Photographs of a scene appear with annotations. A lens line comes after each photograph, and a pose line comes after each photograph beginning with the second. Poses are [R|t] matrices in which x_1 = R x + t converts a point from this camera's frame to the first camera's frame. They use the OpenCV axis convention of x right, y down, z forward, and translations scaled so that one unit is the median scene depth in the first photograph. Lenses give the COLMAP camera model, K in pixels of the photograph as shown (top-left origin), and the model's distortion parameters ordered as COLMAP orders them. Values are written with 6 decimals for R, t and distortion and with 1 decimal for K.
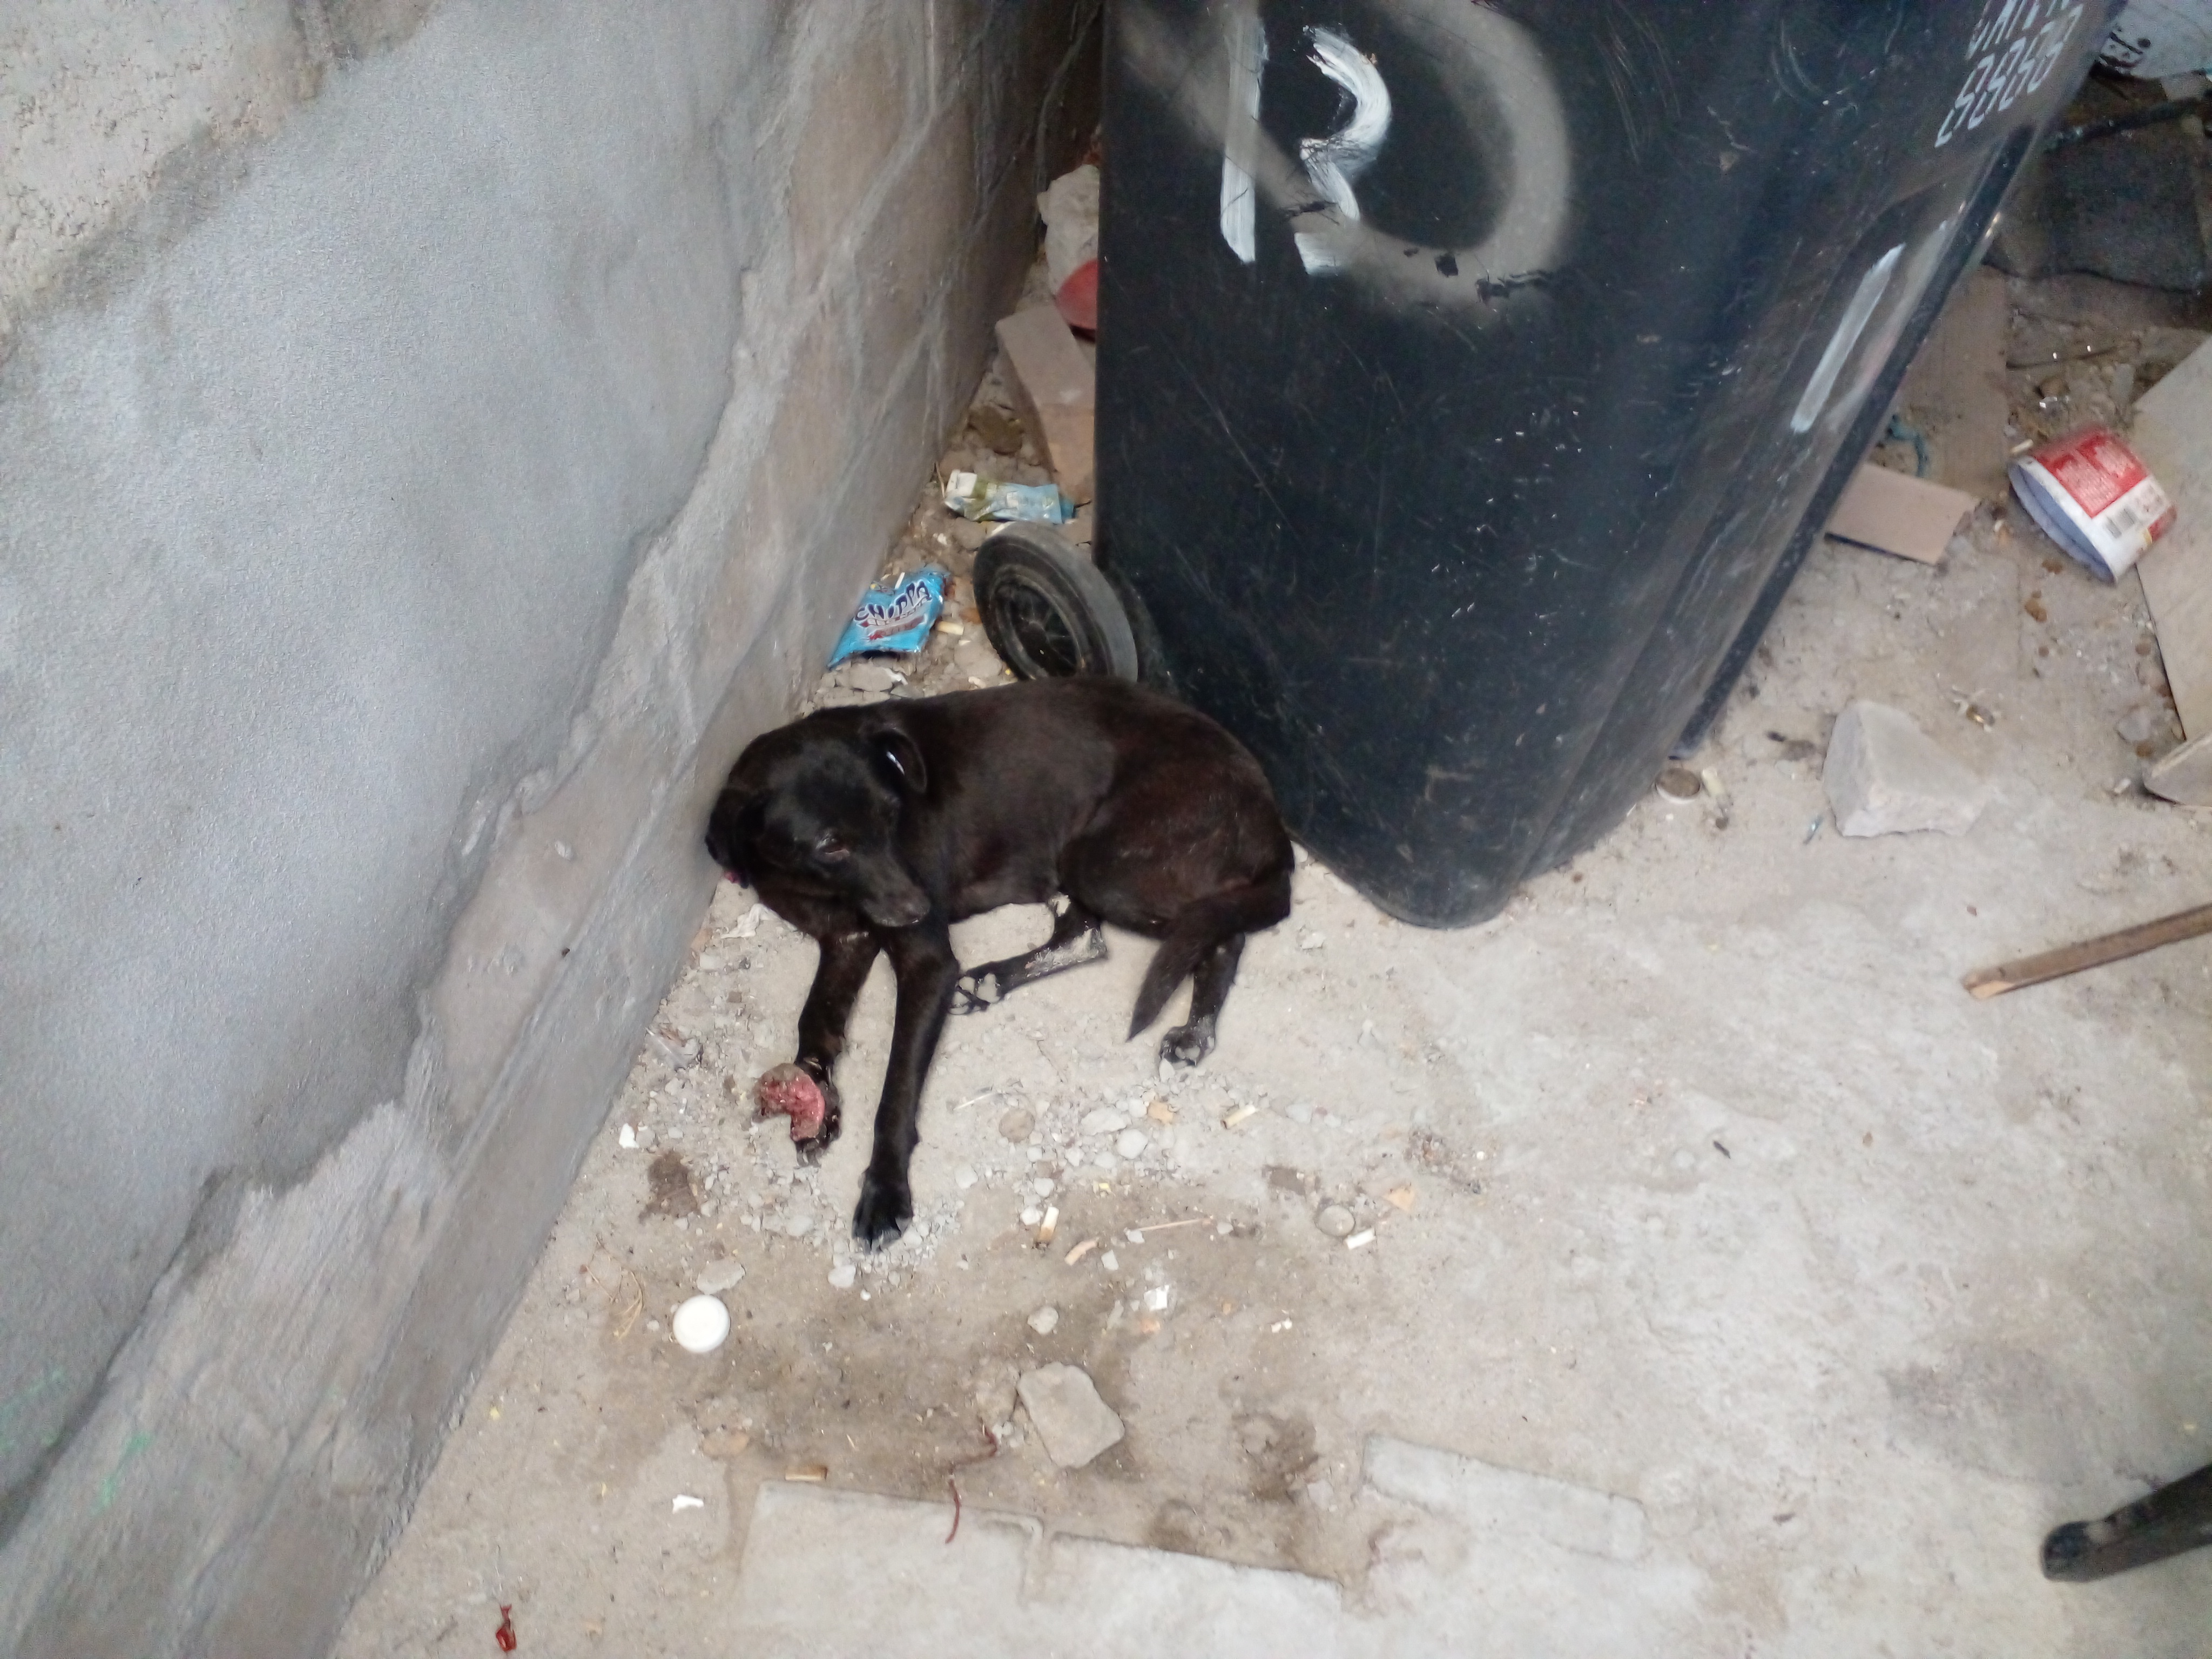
lens RADIAL K [[1735.7, 0, 1079.4], [0, 1735.7, 814.8], [0, 0, 1]] dist [0.140583, -0.298742]
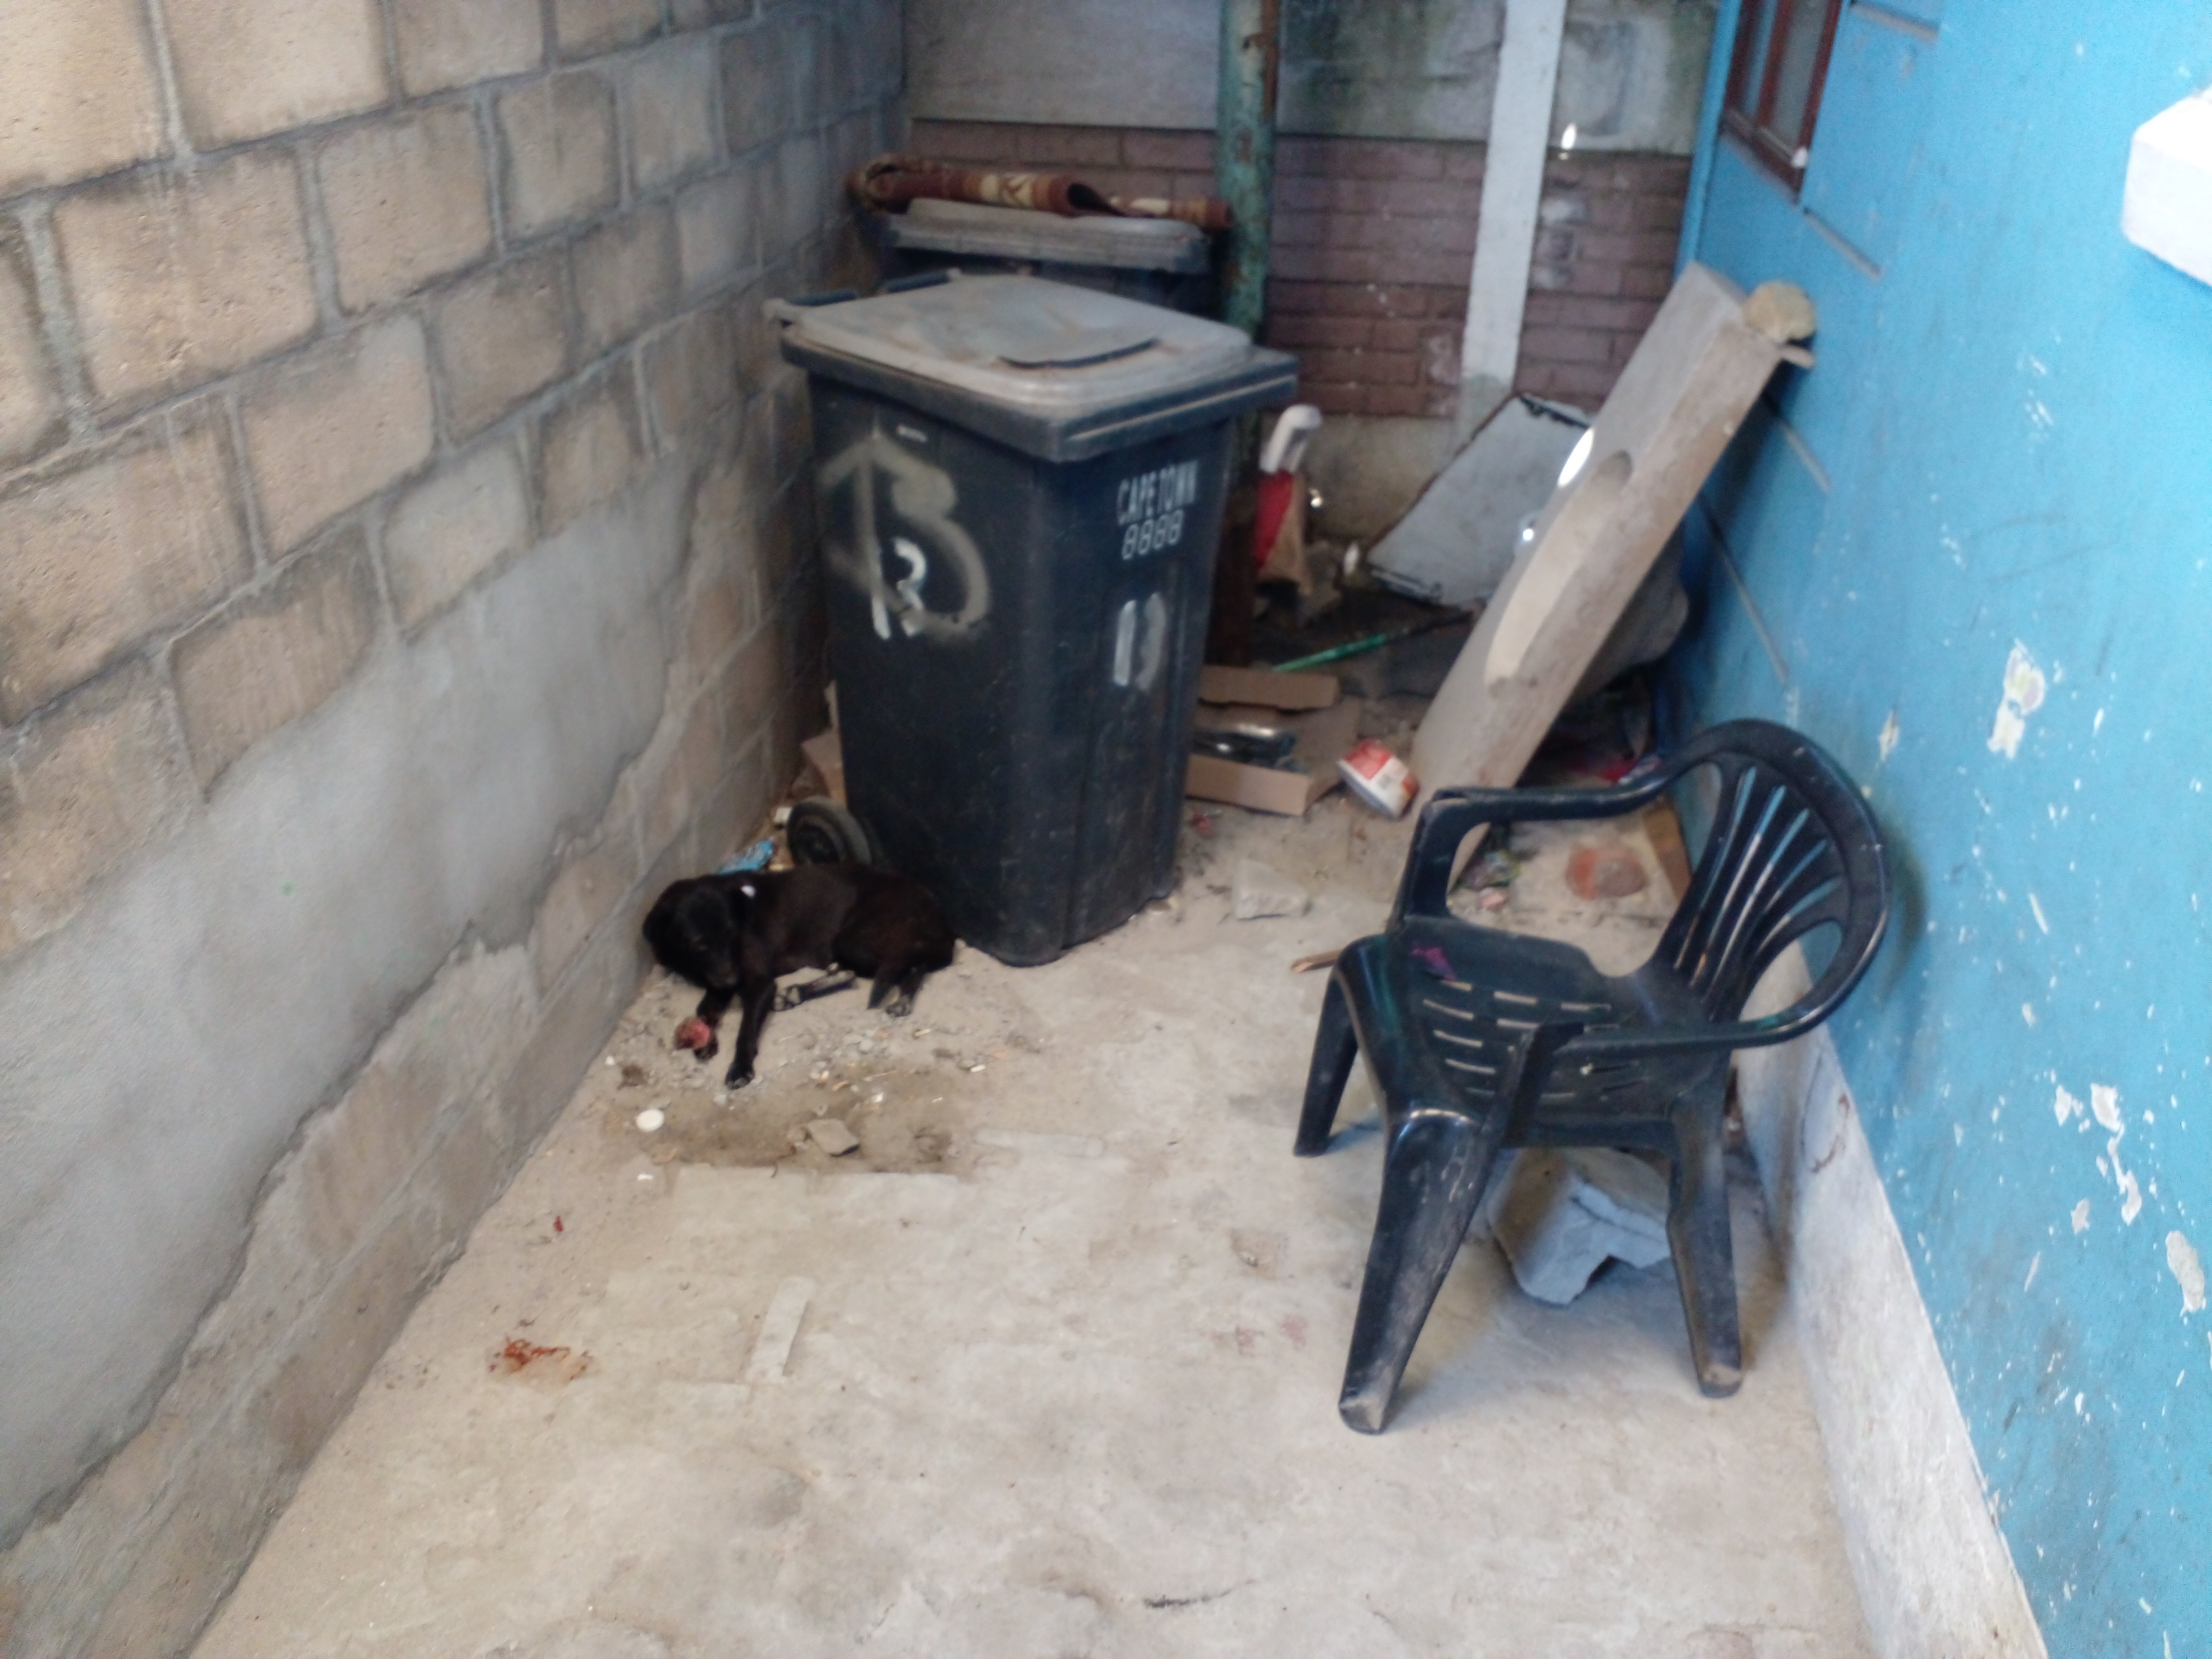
lens RADIAL K [[1678.2, 0, 1118.8], [0, 1678.2, 779.5], [0, 0, 1]] dist [0.032435, -0.048893]
pose [[0.991766, -0.071607, 0.106175, 0.137497], [0.107424, 0.916508, -0.385322, 0.698371], [-0.069719, 0.393555, 0.916654, -0.933127]]
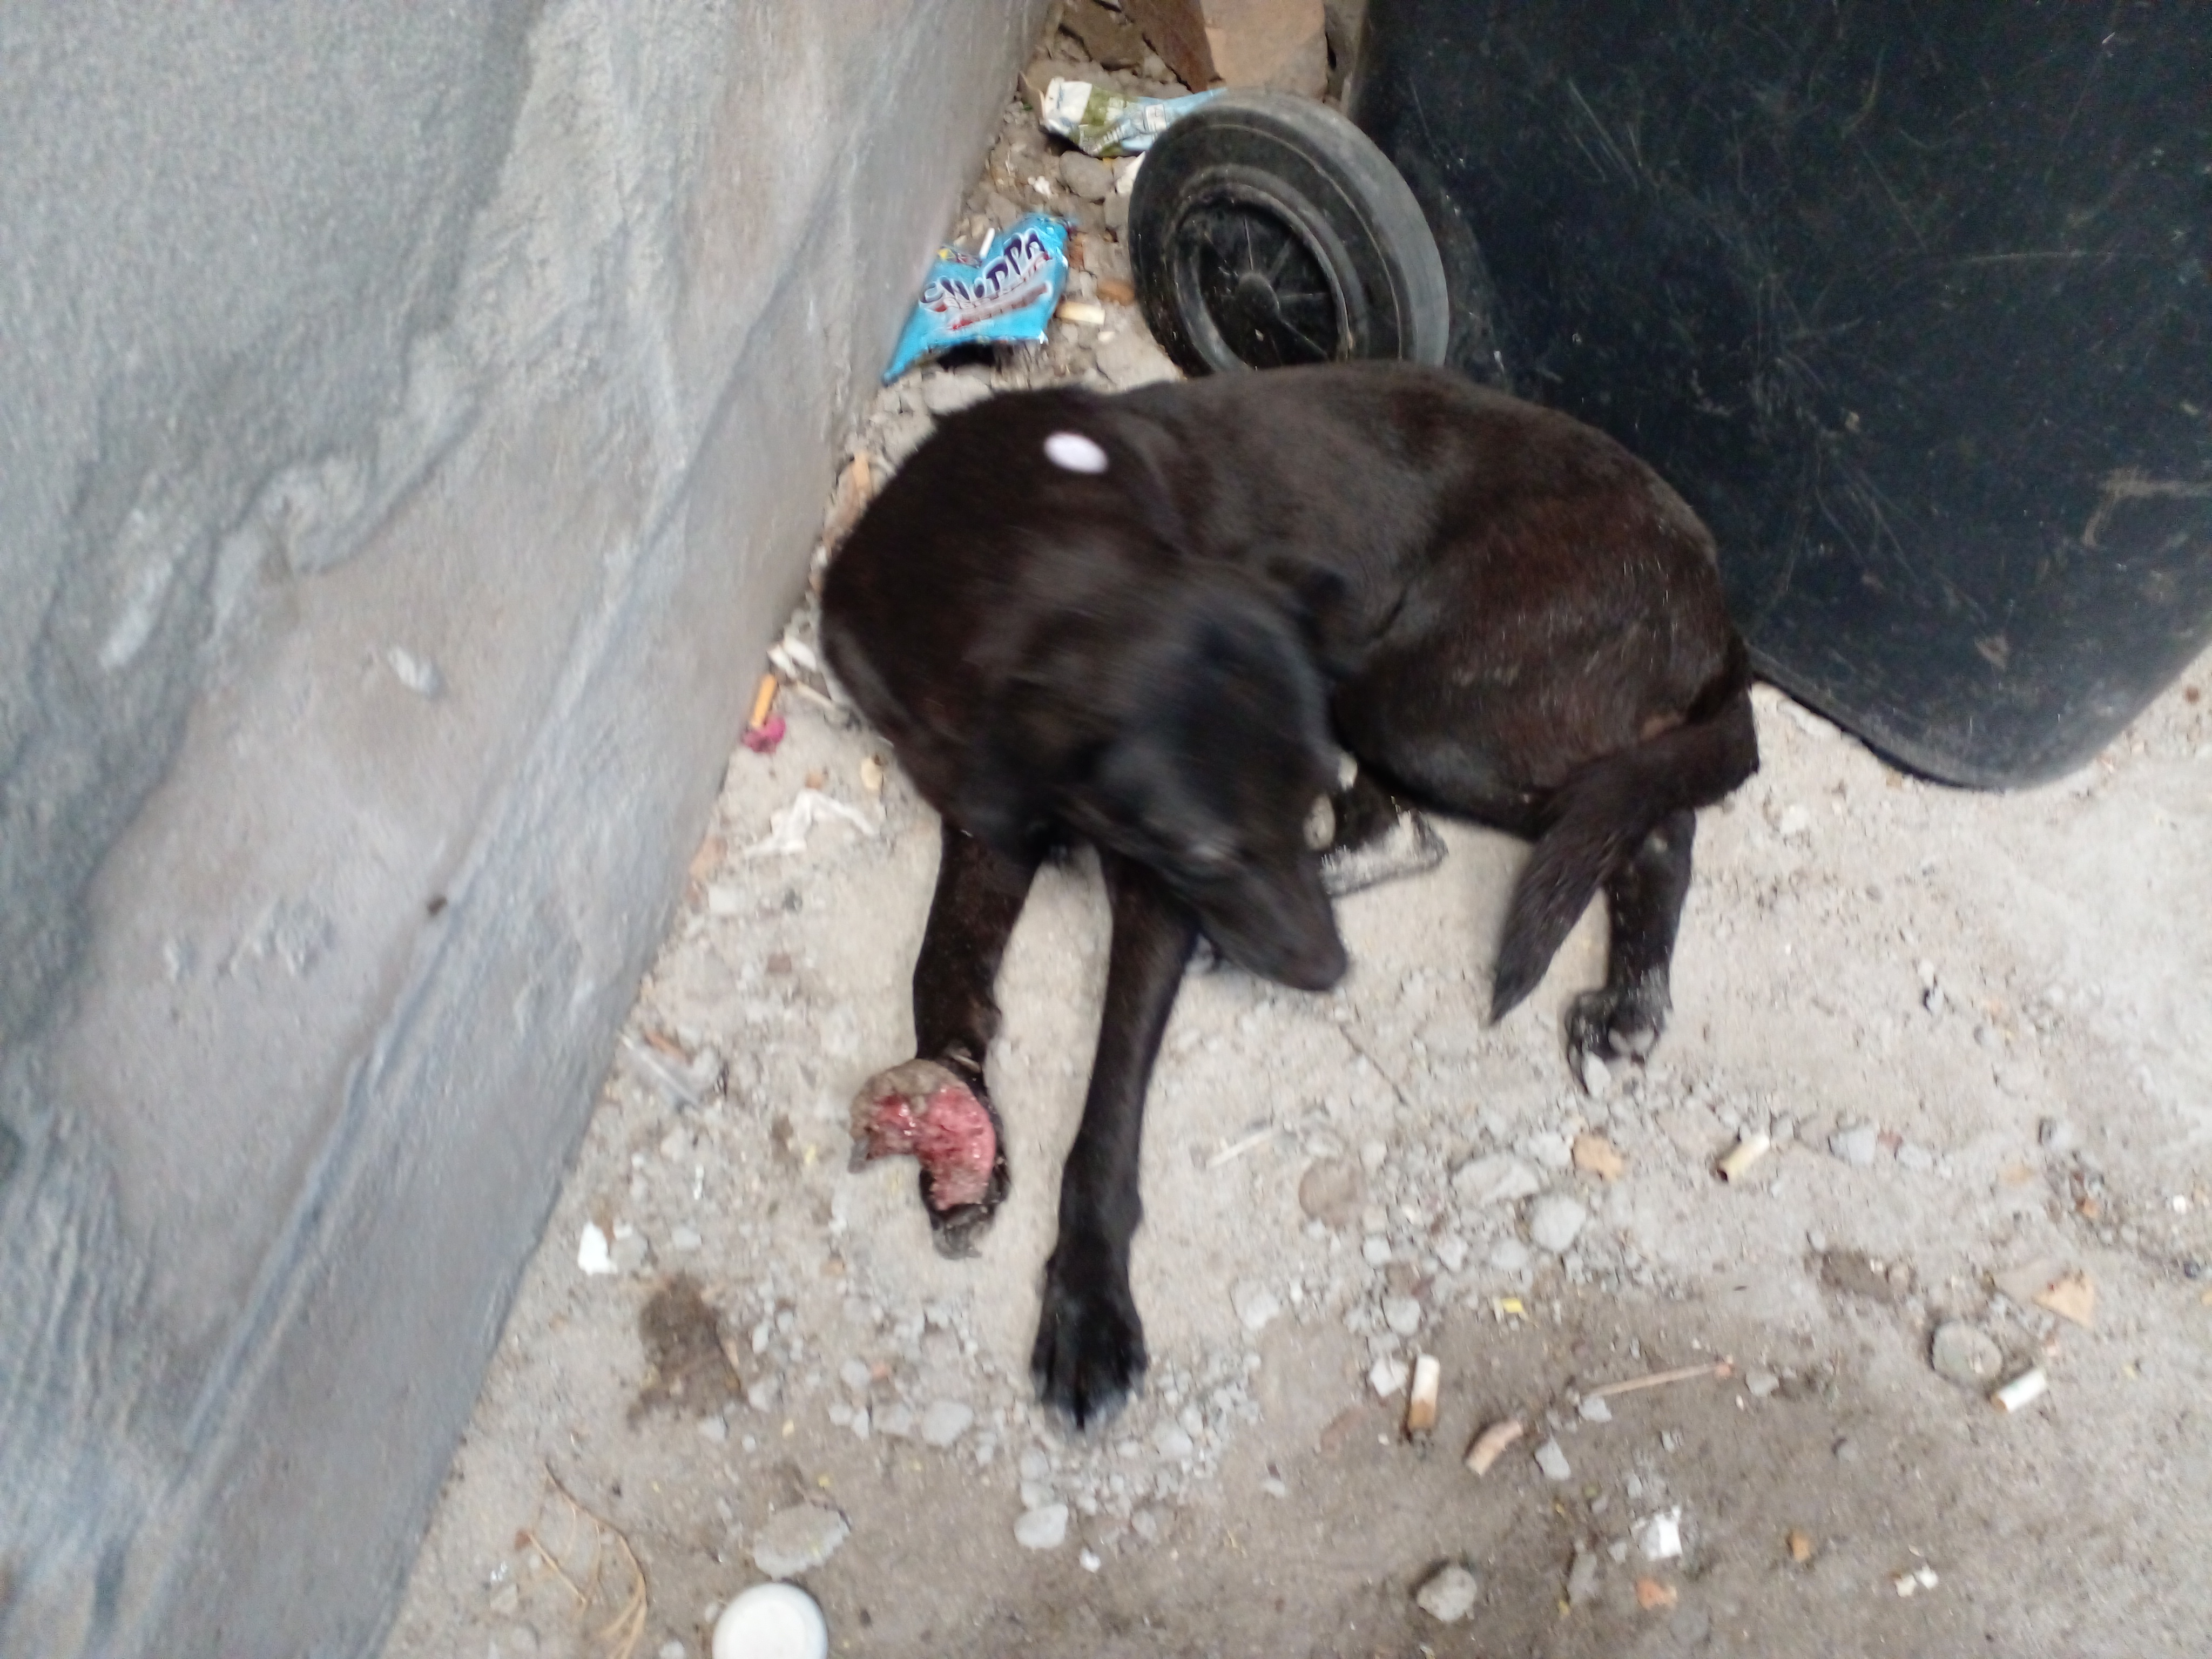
lens RADIAL K [[1715.0, 0, 1022.7], [0, 1715.0, 832.9], [0, 0, 1]] dist [0.070631, -0.147542]
pose [[0.999310, -0.035994, 0.009152, -0.133112], [0.035187, 0.996427, 0.076777, 0.028434], [-0.011883, -0.076402, 0.997006, 0.506927]]
